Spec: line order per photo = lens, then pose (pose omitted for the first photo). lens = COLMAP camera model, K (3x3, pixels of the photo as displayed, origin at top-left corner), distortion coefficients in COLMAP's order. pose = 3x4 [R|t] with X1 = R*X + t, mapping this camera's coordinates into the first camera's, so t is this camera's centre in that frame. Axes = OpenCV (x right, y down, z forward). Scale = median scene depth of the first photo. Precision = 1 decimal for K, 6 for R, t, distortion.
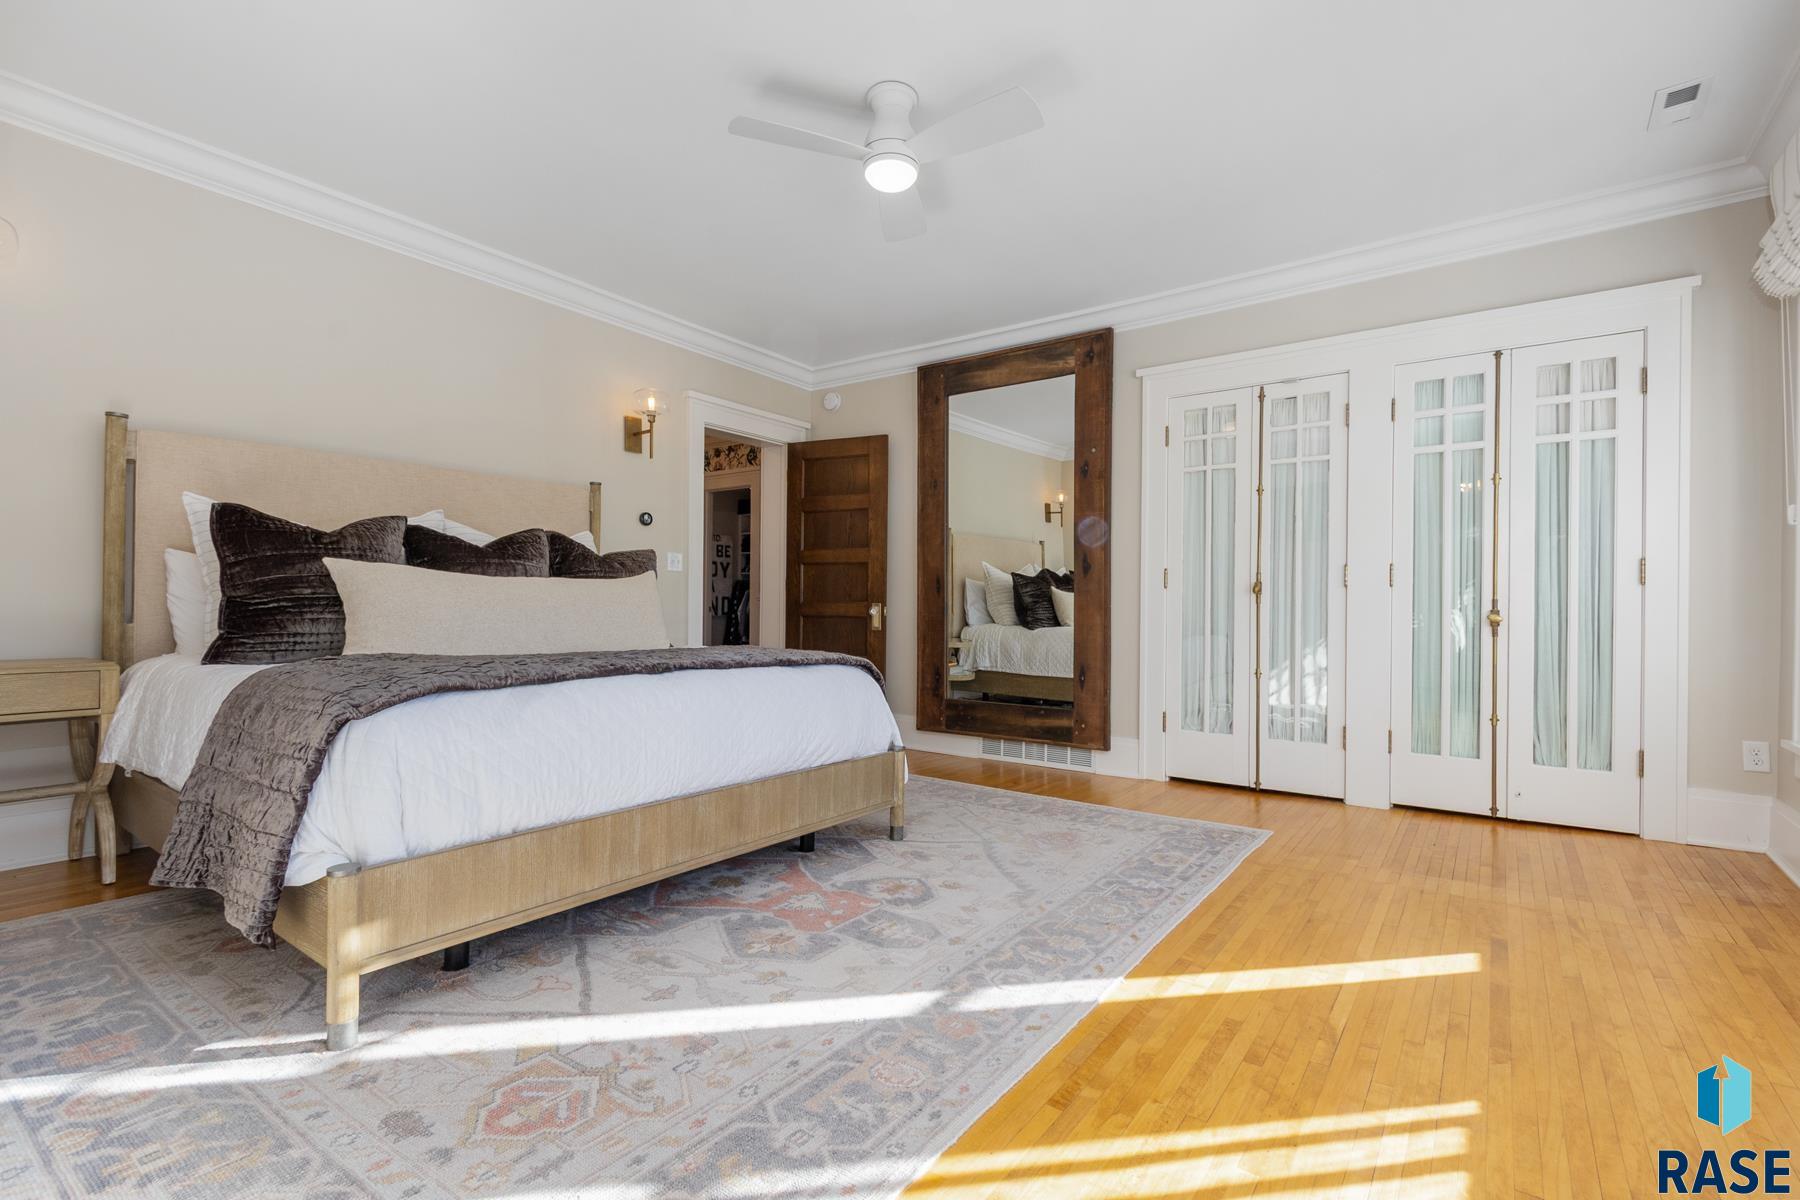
lens RADIAL K [[822.7, 0, 897.6], [0, 822.7, 602.6], [0, 0, 1]] dist [-0.002338, 0.000595]
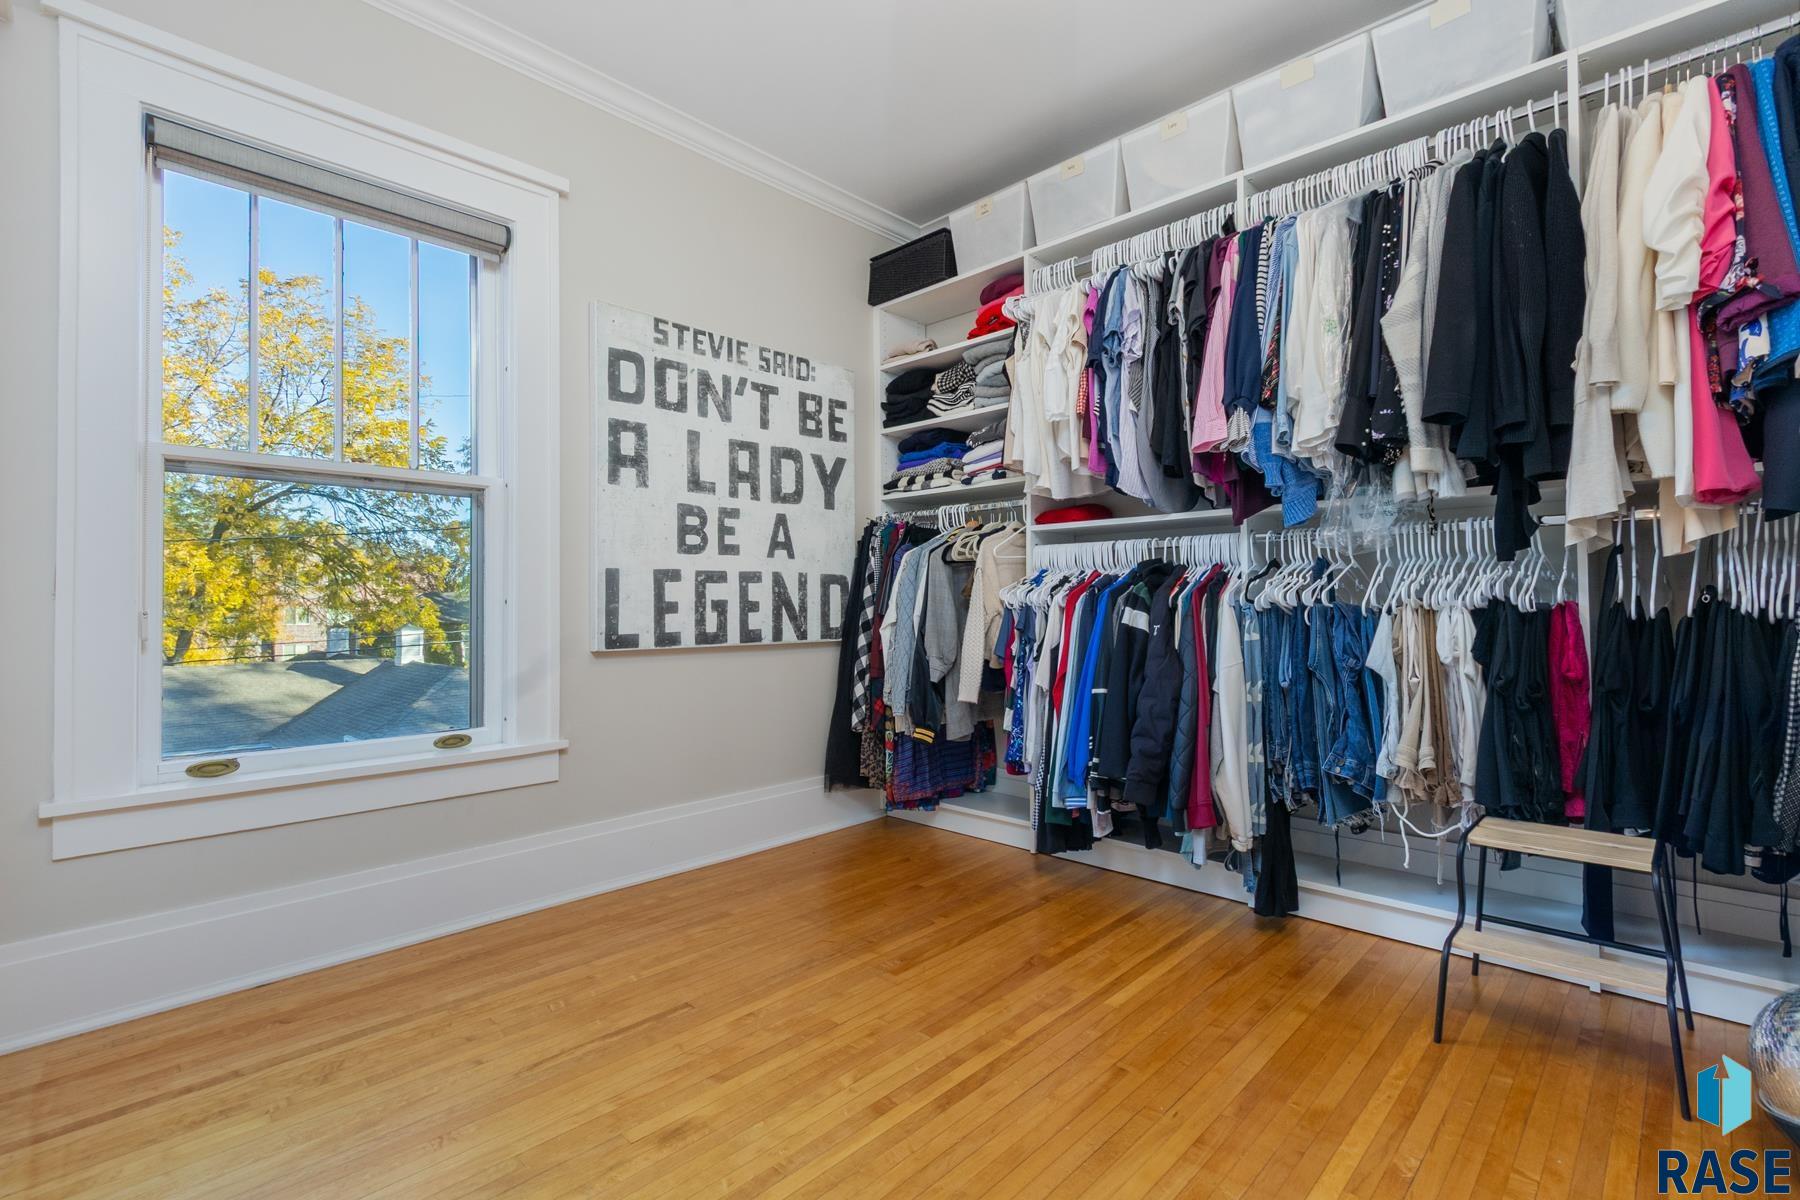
lens RADIAL K [[822.7, 0, 901.4], [0, 822.7, 601.4], [0, 0, 1]] dist [-0.002338, 0.000595]
pose [[0.991040, -0.015862, -0.132619, -0.146968], [0.017072, 0.999822, 0.007989, 0.000259], [0.132469, -0.010181, 0.991135, 0.715077]]
